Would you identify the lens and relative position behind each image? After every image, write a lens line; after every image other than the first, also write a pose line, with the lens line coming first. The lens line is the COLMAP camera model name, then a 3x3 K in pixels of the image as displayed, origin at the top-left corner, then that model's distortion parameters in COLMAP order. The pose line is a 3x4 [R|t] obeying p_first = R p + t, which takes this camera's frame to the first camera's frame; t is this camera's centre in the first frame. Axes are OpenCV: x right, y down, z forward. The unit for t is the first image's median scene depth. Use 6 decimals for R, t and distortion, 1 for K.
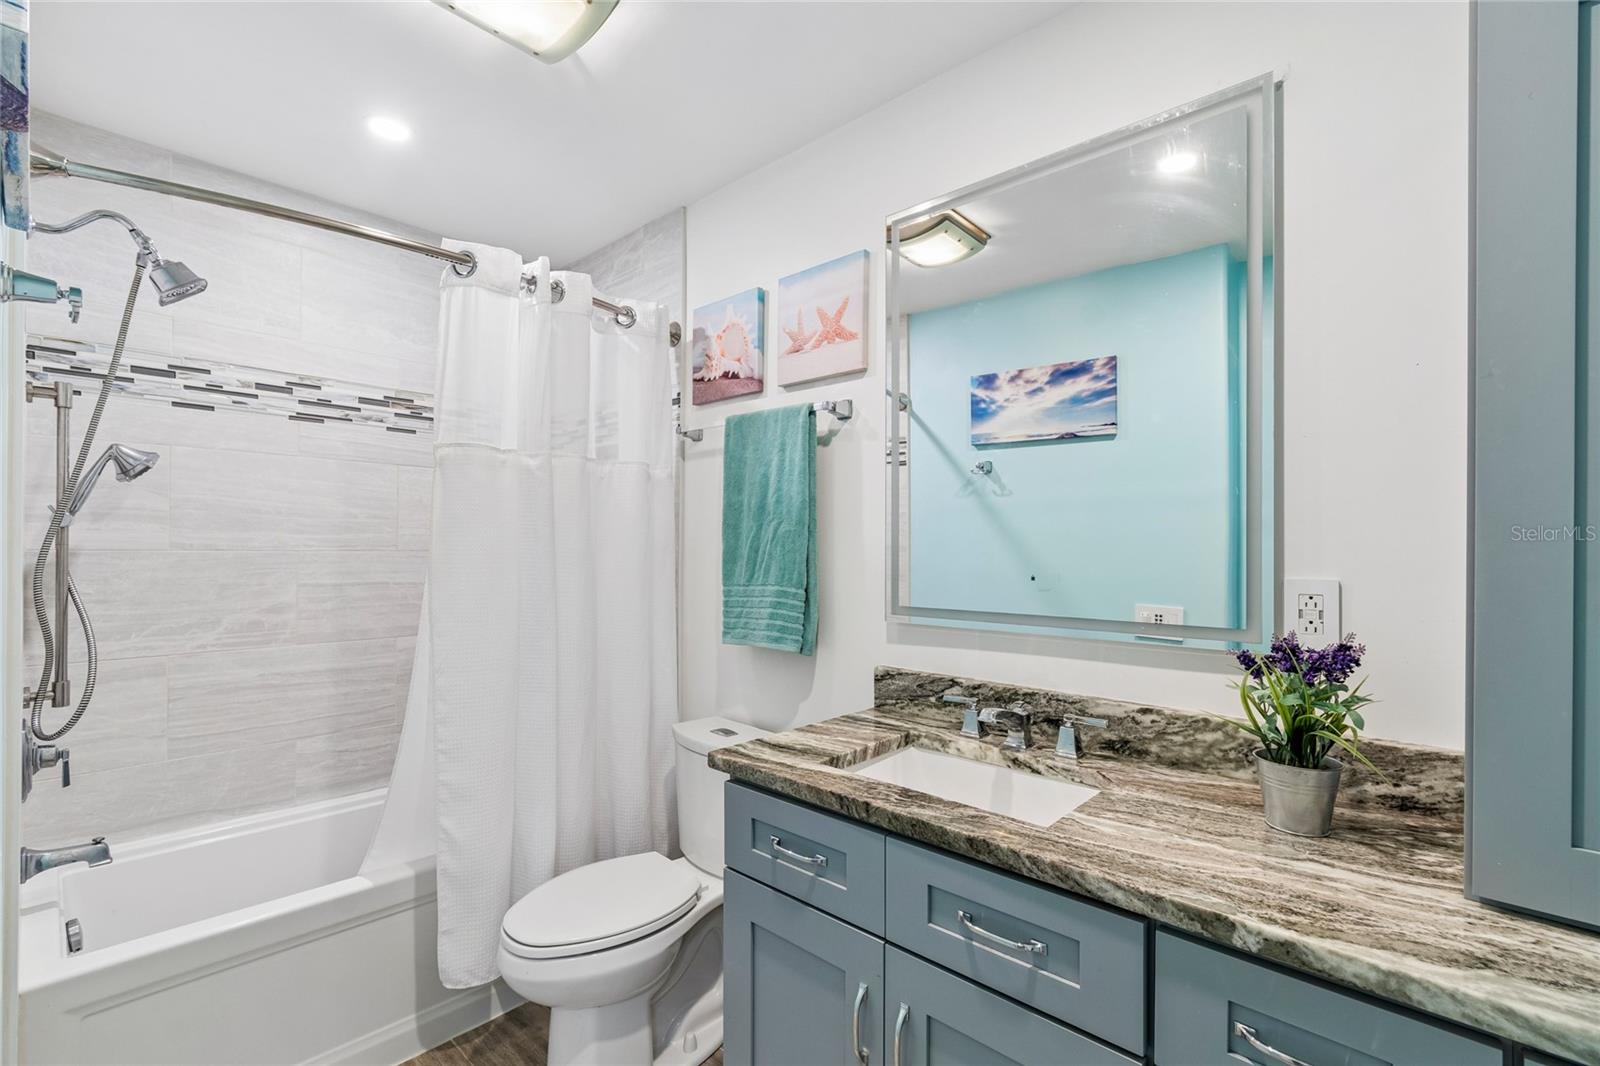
lens RADIAL K [[705.7, 0, 797.5], [0, 705.7, 520.6], [0, 0, 1]] dist [0.001633, -0.000344]
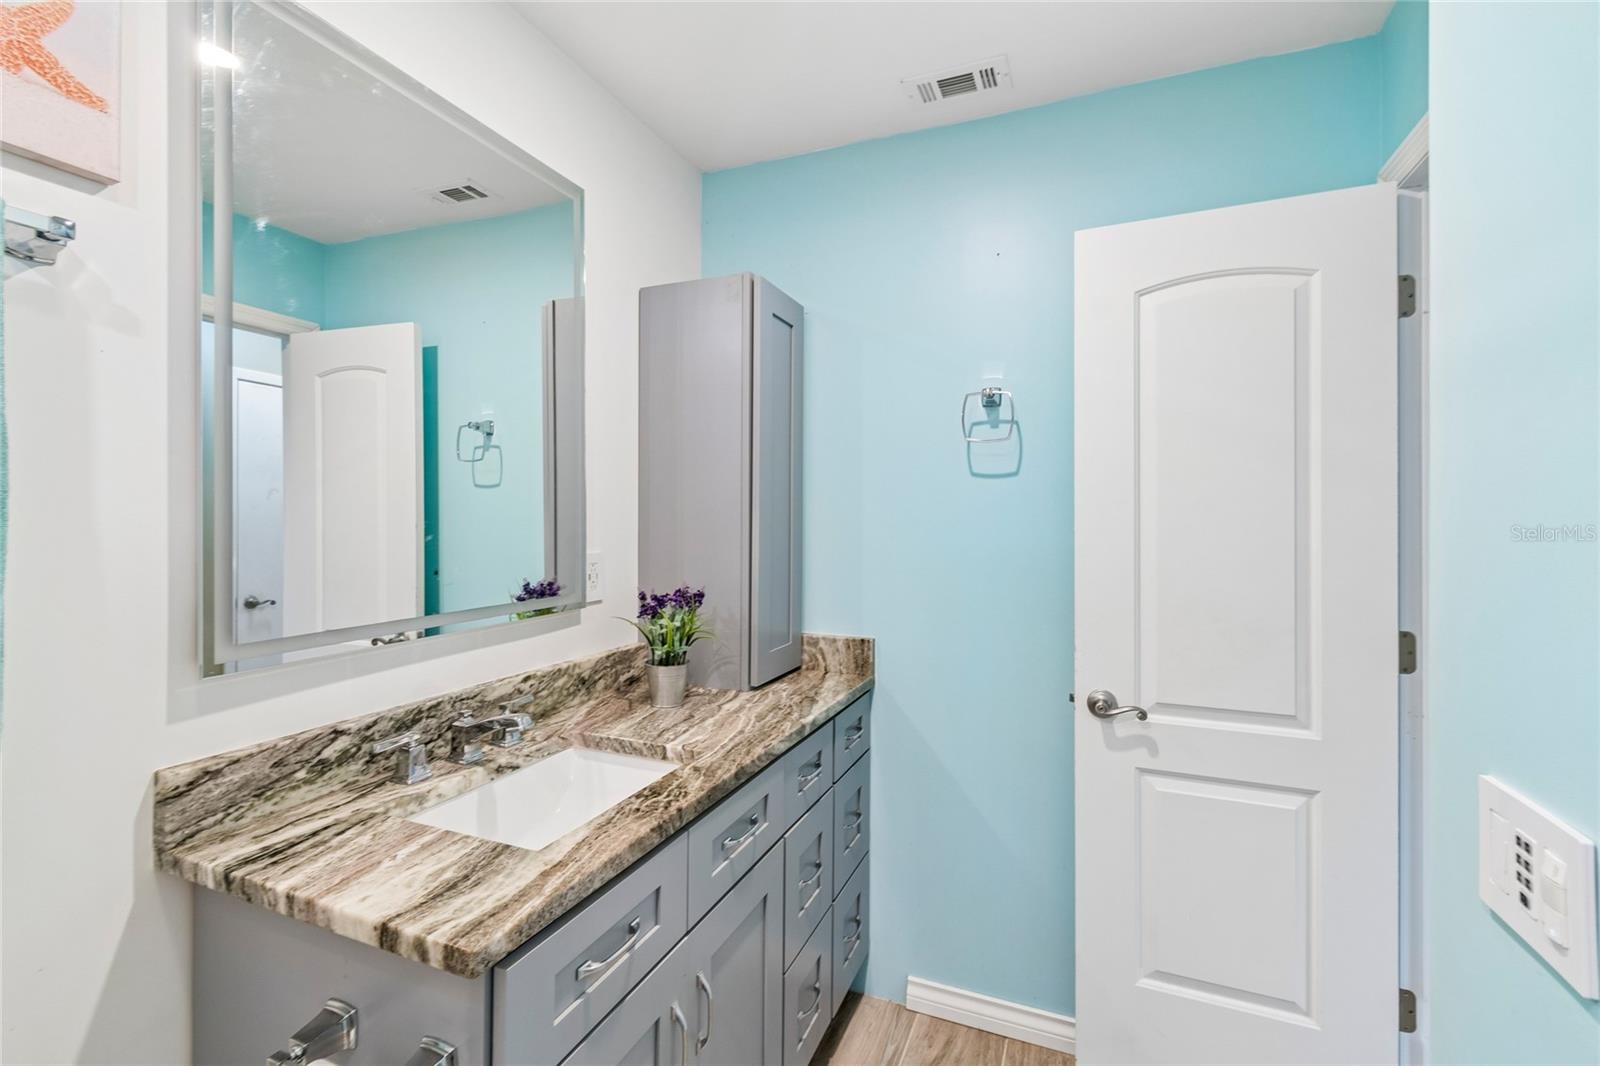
lens RADIAL K [[715.9, 0, 797.7], [0, 715.9, 528.0], [0, 0, 1]] dist [0.001491, -0.000035]
pose [[-0.340103, -0.021133, 0.940151, -0.722041], [-0.039701, 0.999179, 0.008098, 0.005014], [-0.939550, -0.034571, -0.340663, 1.005932]]
